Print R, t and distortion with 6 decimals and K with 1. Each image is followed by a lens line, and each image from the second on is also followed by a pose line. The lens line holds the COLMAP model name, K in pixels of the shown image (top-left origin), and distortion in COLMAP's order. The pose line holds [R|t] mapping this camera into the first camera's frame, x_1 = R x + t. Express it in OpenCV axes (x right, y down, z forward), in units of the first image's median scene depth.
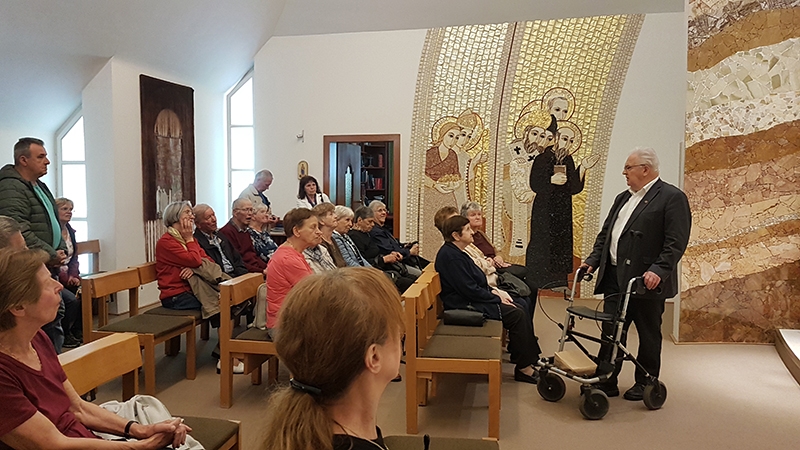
lens RADIAL K [[625.4, 0, 398.9], [0, 625.4, 223.0], [0, 0, 1]] dist [-0.017788, 0.004944]
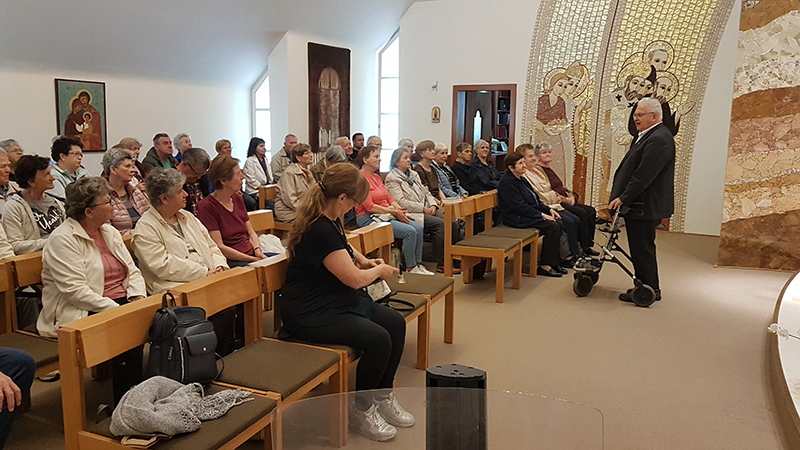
lens RADIAL K [[625.4, 0, 402.4], [0, 625.4, 225.5], [0, 0, 1]] dist [-0.017788, 0.004944]
pose [[0.956843, 0.054369, -0.285473, 0.154316], [-0.025912, 0.994392, 0.102534, 0.007697], [0.289447, -0.090712, 0.952886, -0.213189]]
